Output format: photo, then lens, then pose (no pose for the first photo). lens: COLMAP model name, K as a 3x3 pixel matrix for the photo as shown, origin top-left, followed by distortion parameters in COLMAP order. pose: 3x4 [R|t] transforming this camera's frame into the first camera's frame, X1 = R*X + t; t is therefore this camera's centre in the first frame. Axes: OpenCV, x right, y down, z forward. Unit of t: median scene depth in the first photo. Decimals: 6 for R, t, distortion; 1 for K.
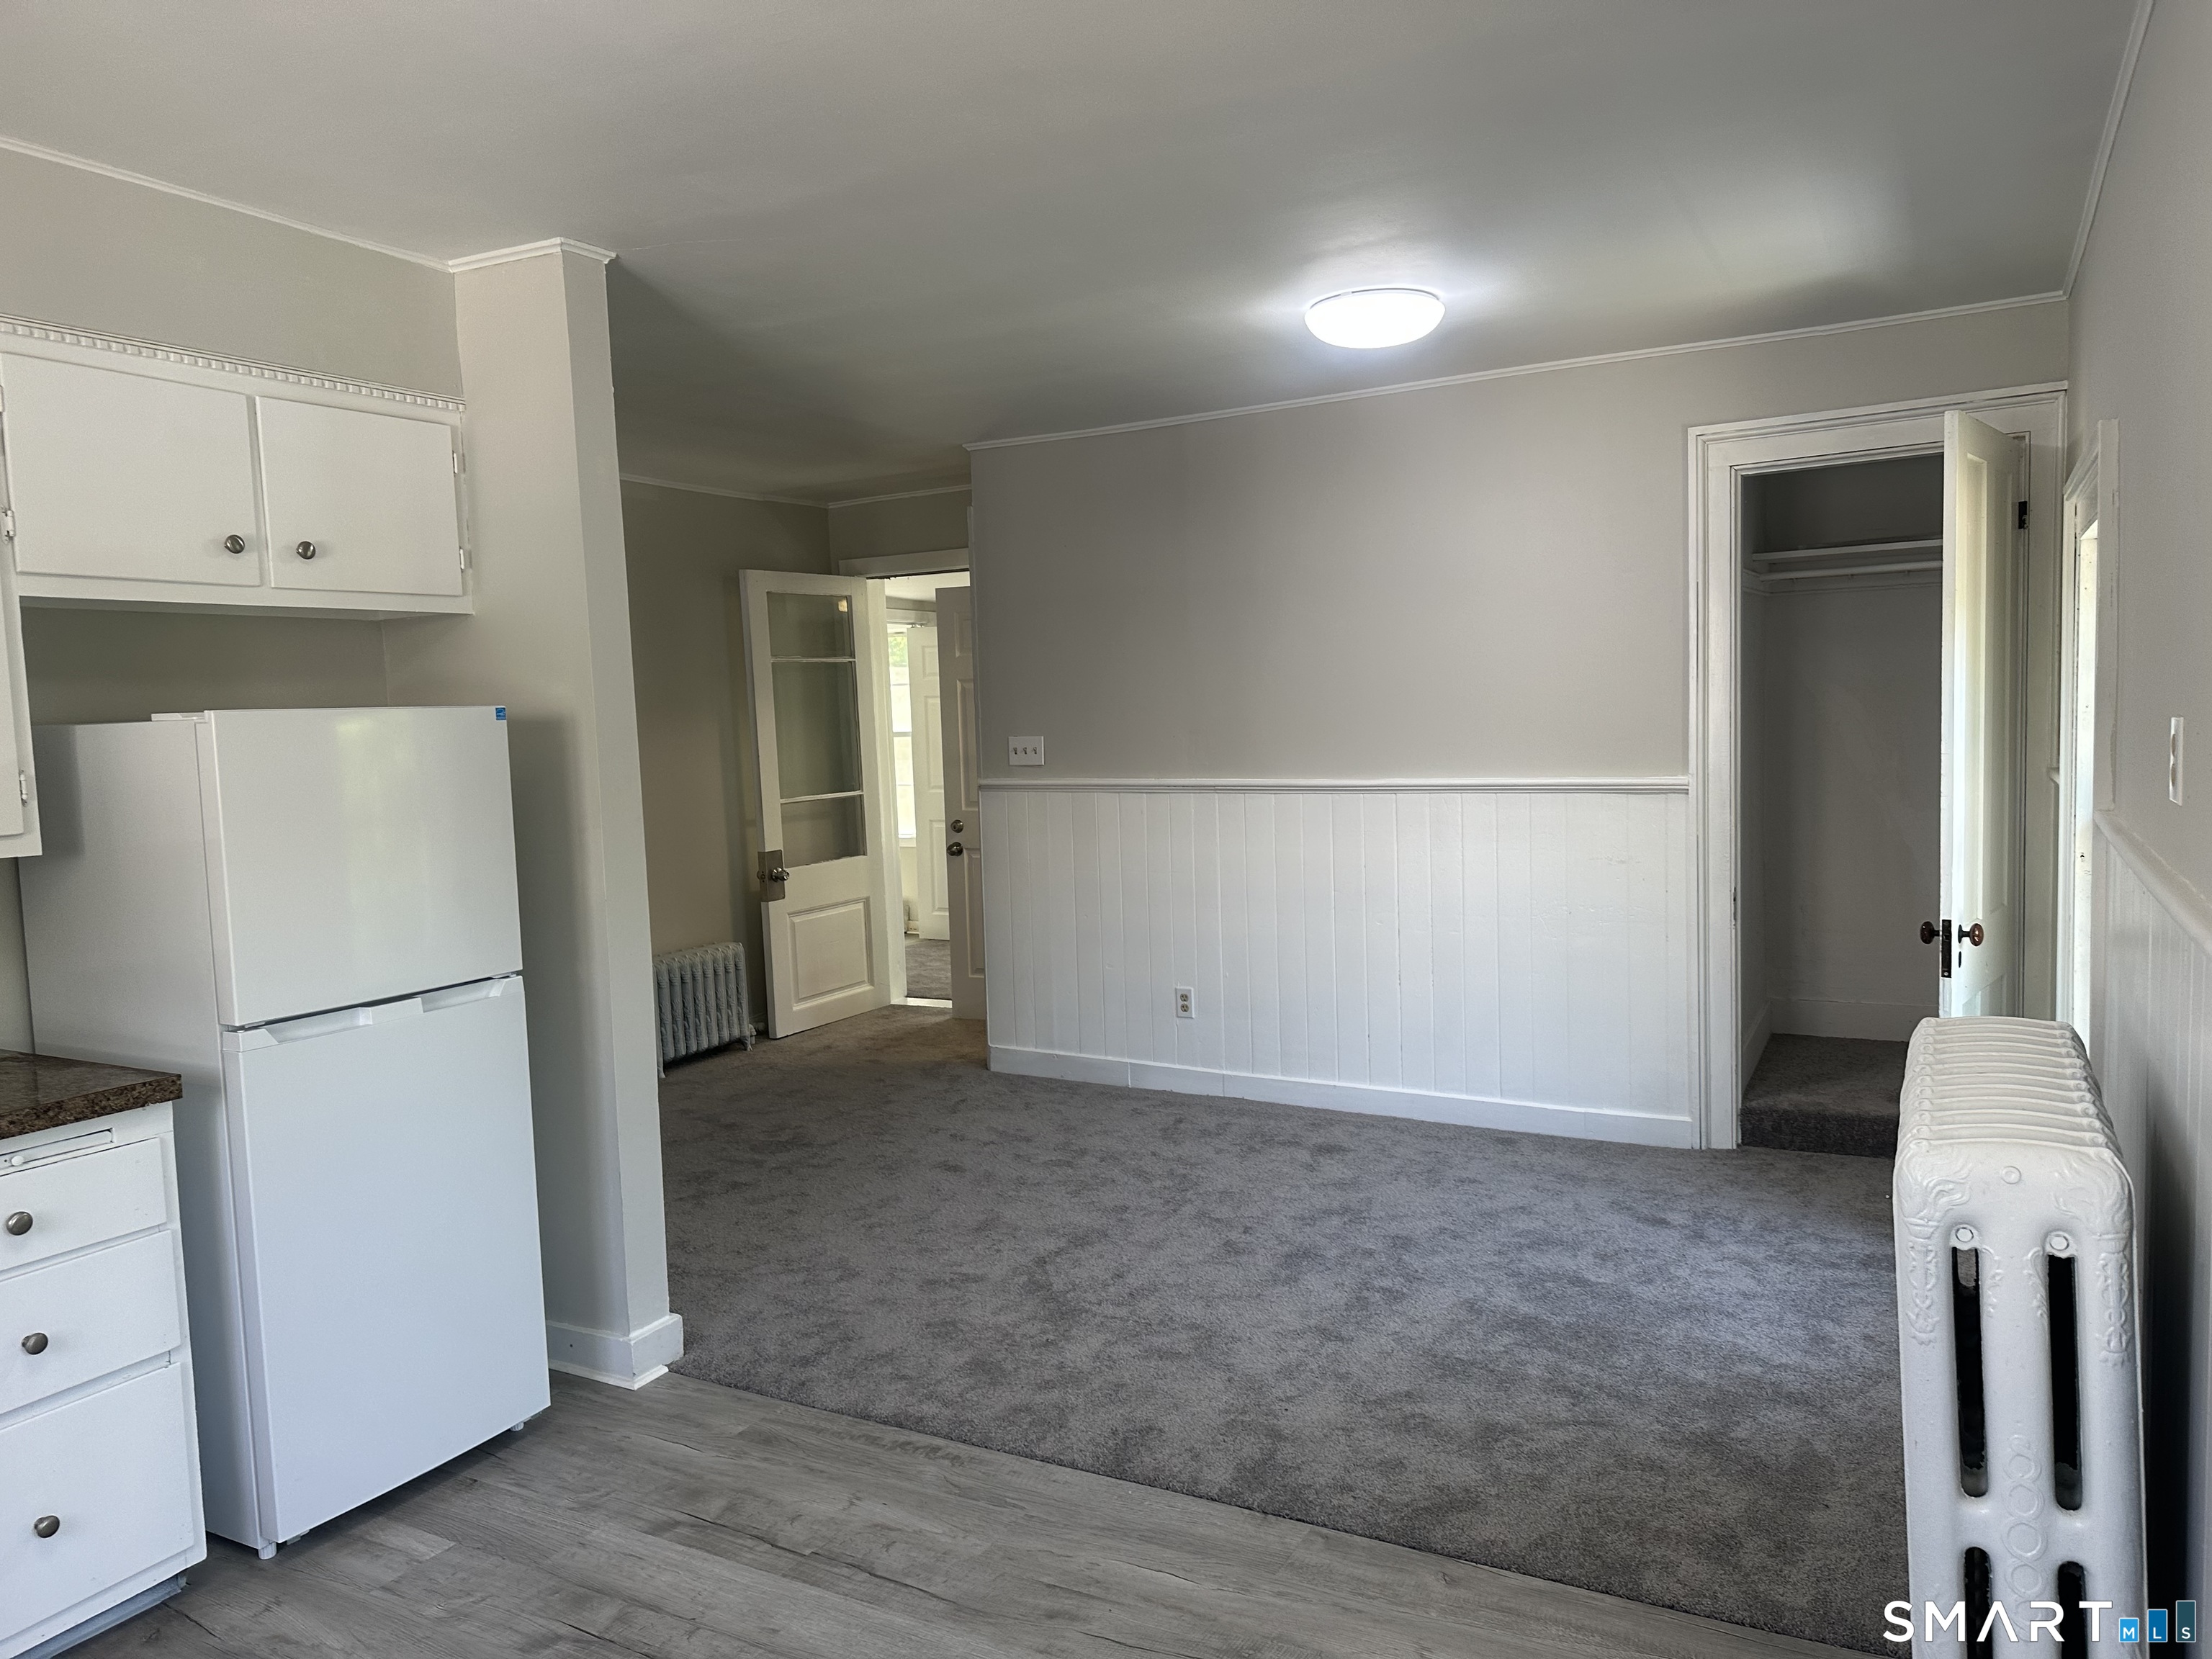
lens RADIAL K [[1545.4, 0, 1125.8], [0, 1545.4, 834.0], [0, 0, 1]] dist [0.004684, -0.003641]
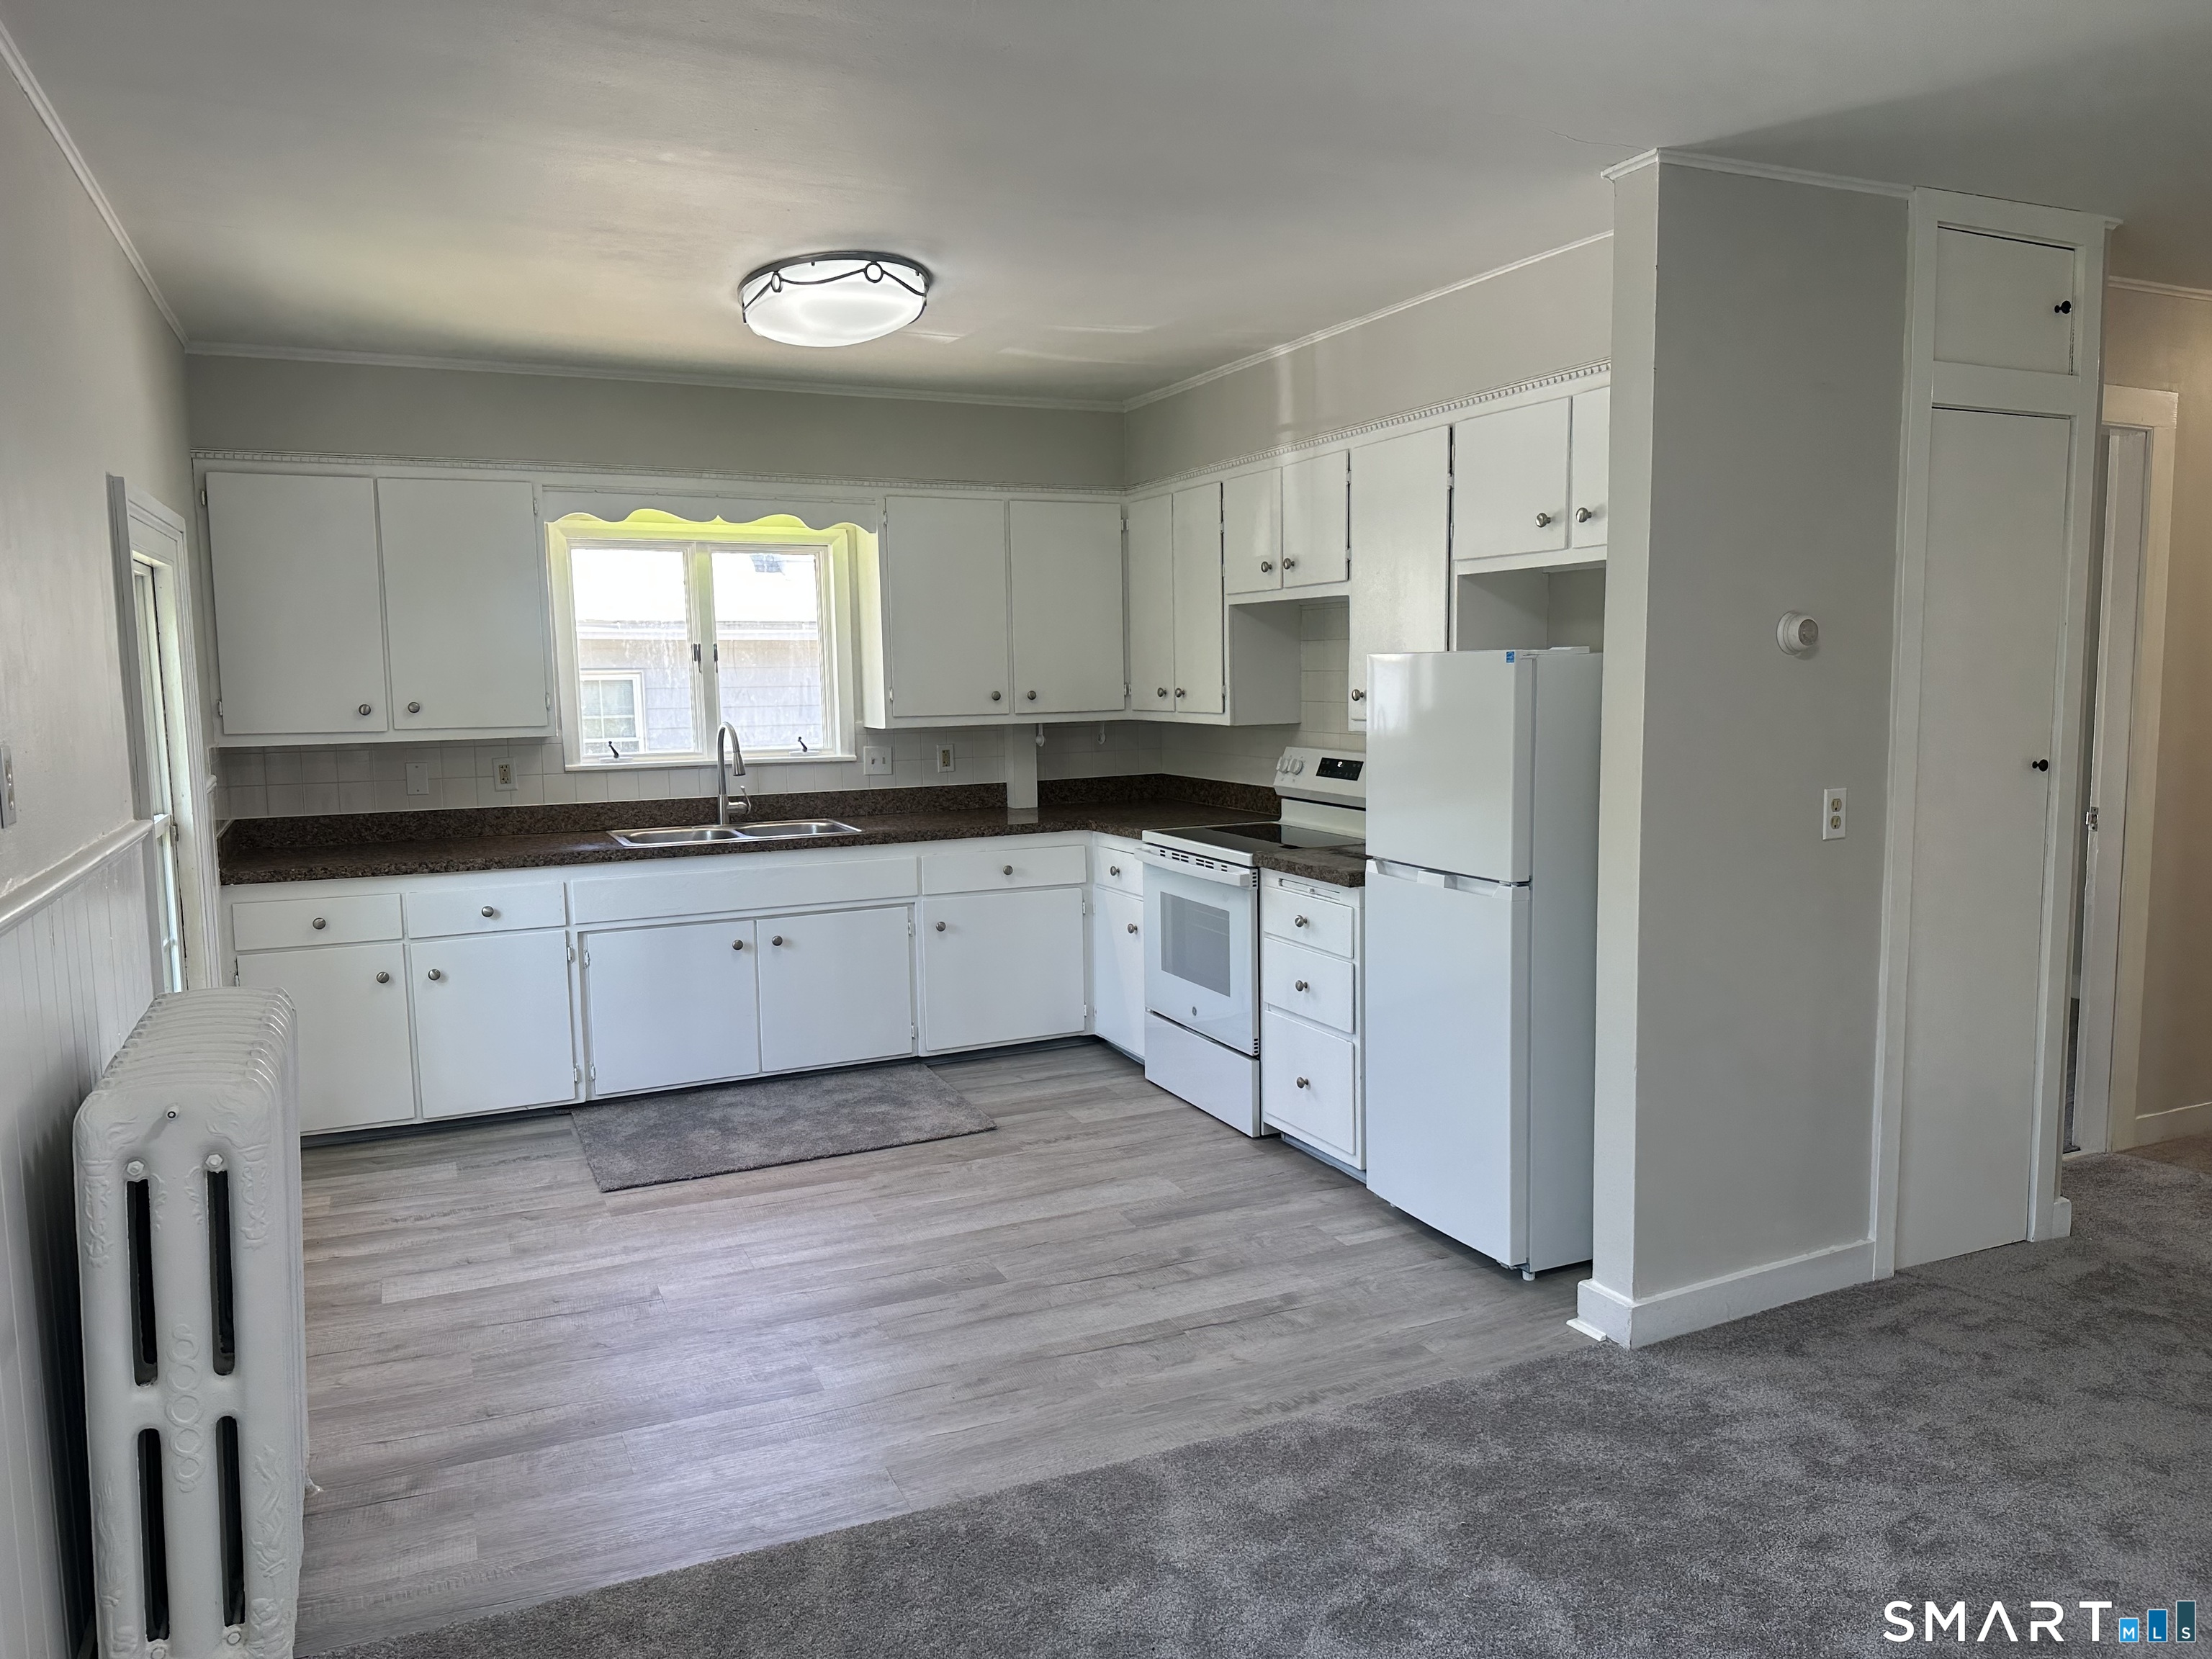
lens RADIAL K [[1545.4, 0, 1125.8], [0, 1545.4, 834.0], [0, 0, 1]] dist [0.004684, -0.003641]
pose [[-0.594575, 0.130582, -0.793366, 0.741820], [-0.036790, 0.981272, 0.189082, -0.166792], [0.803198, 0.141612, -0.578635, 1.559762]]
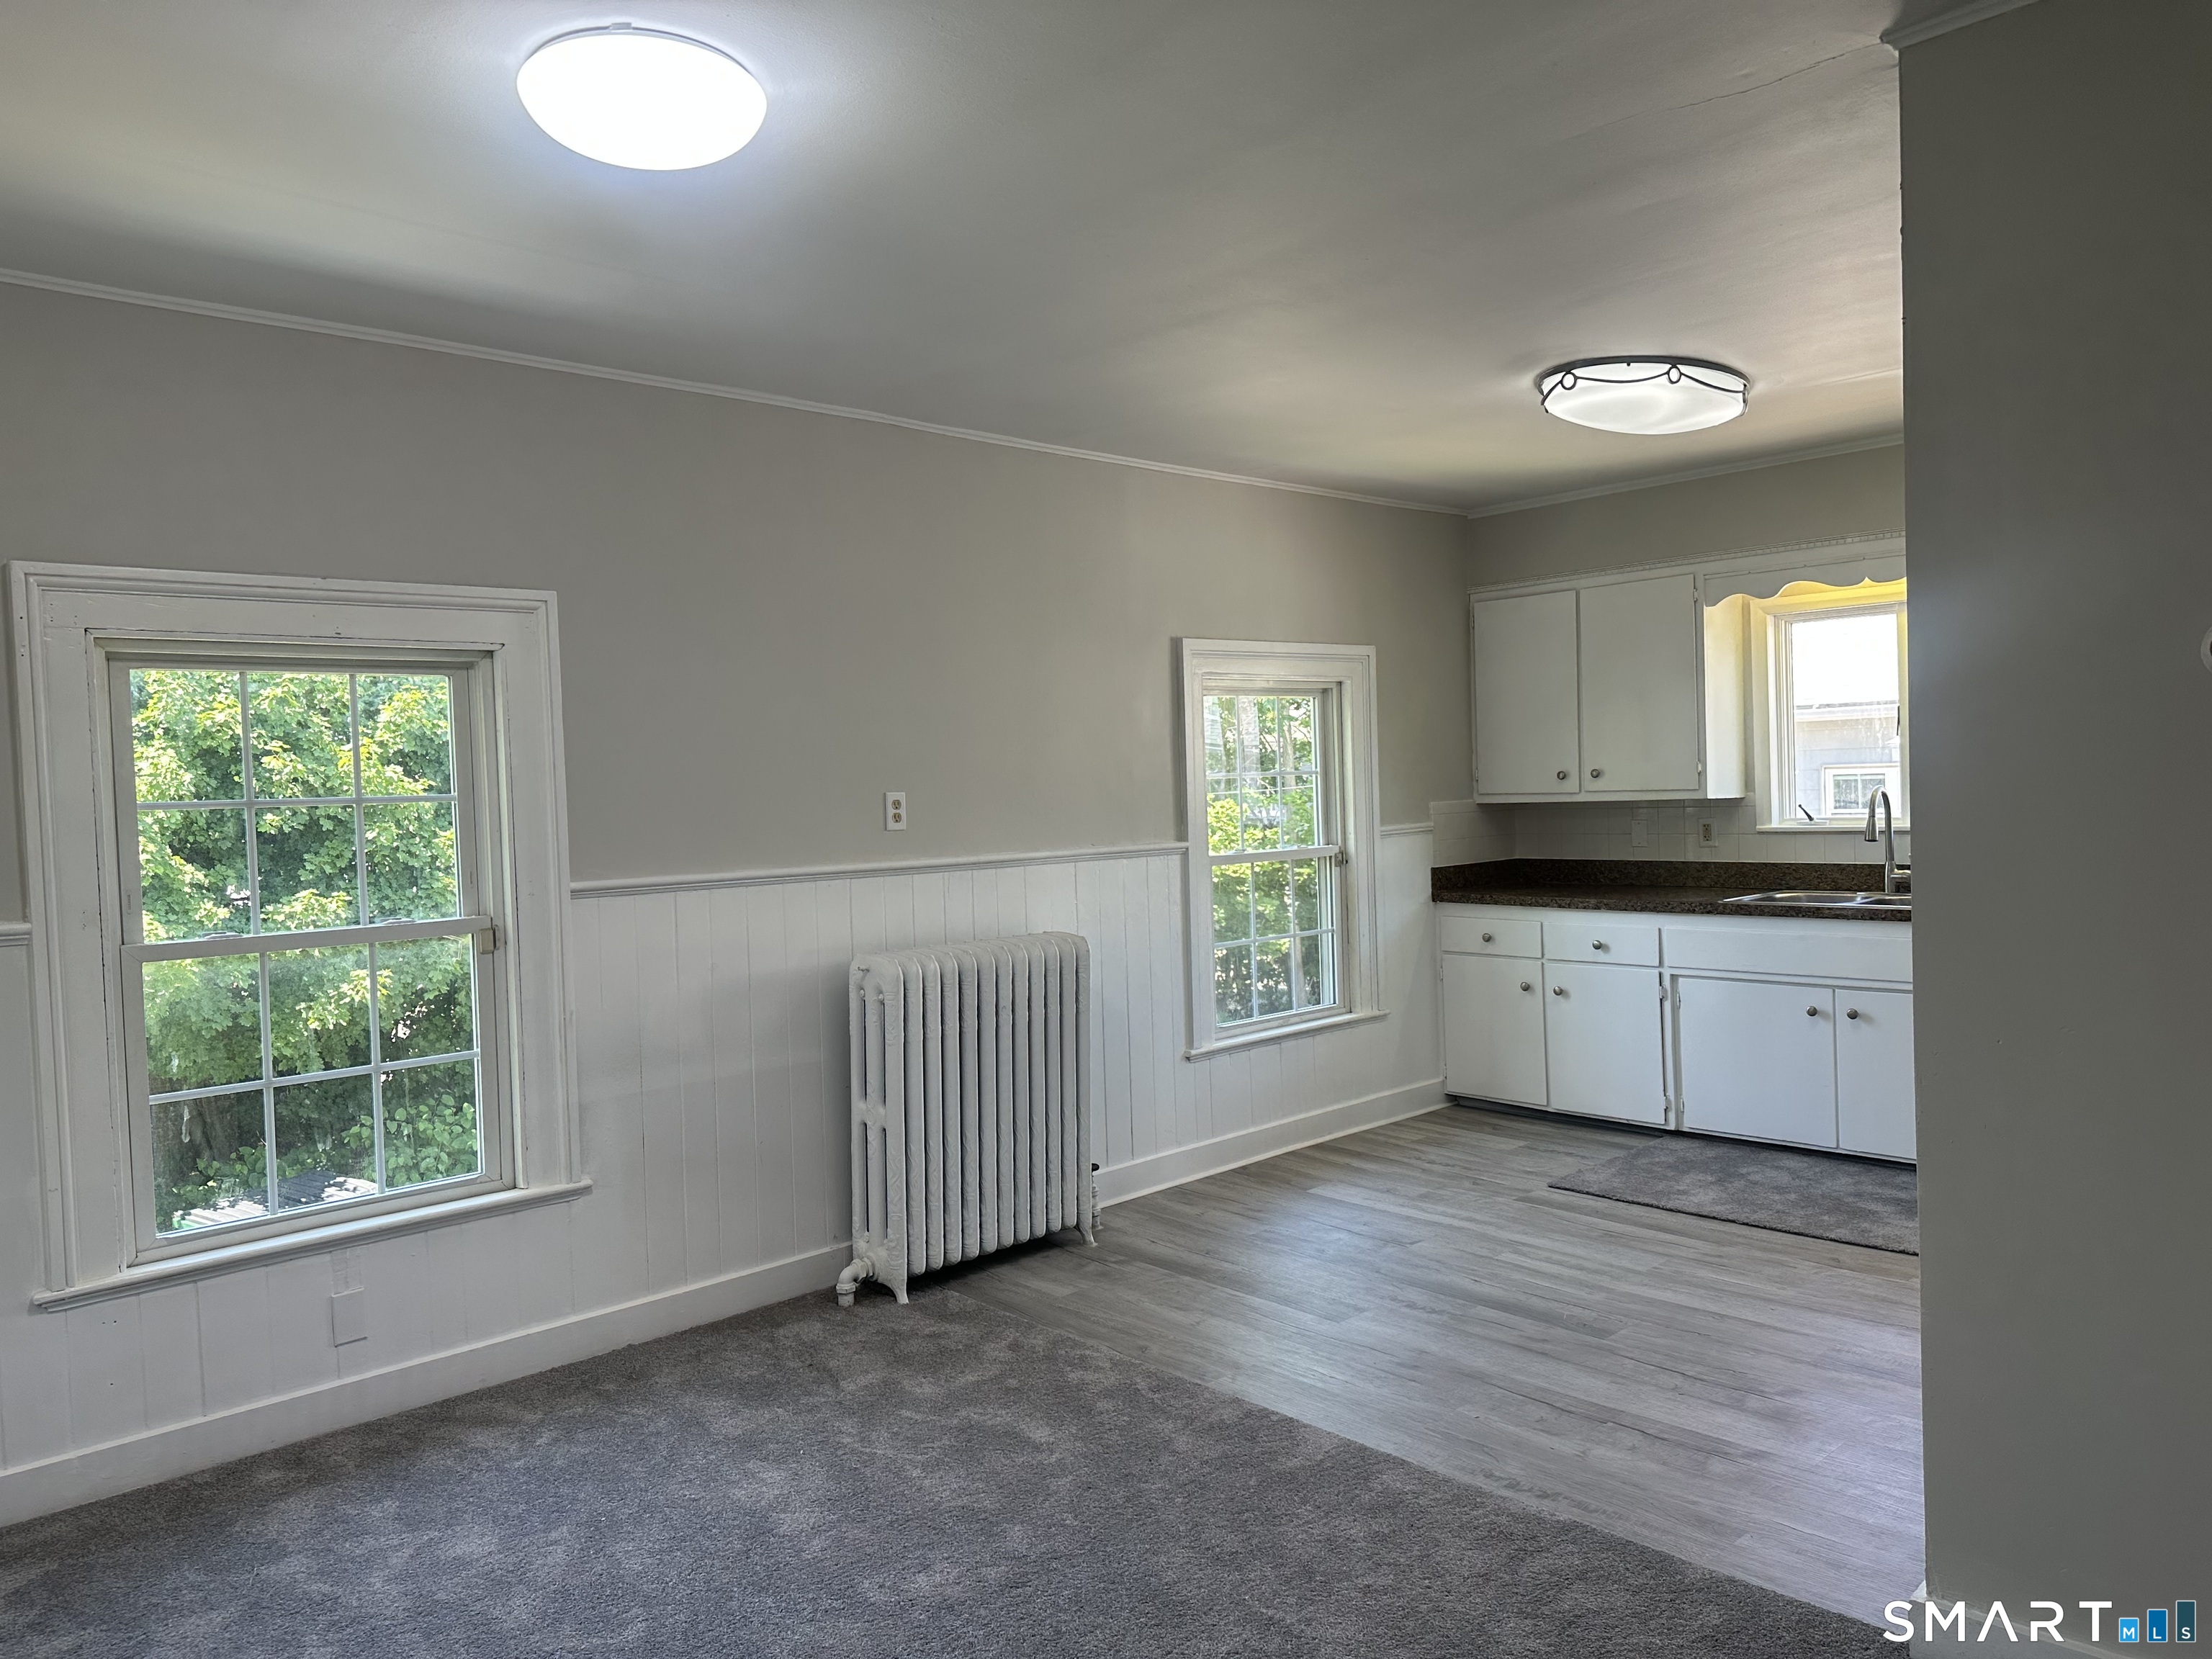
lens RADIAL K [[1567.7, 0, 1113.0], [0, 1567.7, 814.9], [0, 0, 1]] dist [0.068787, -0.002045]
pose [[-0.944813, 0.058848, 0.322281, -0.255029], [0.094387, 0.990918, 0.095769, -0.160353], [-0.313719, 0.120903, -0.941787, 2.139541]]
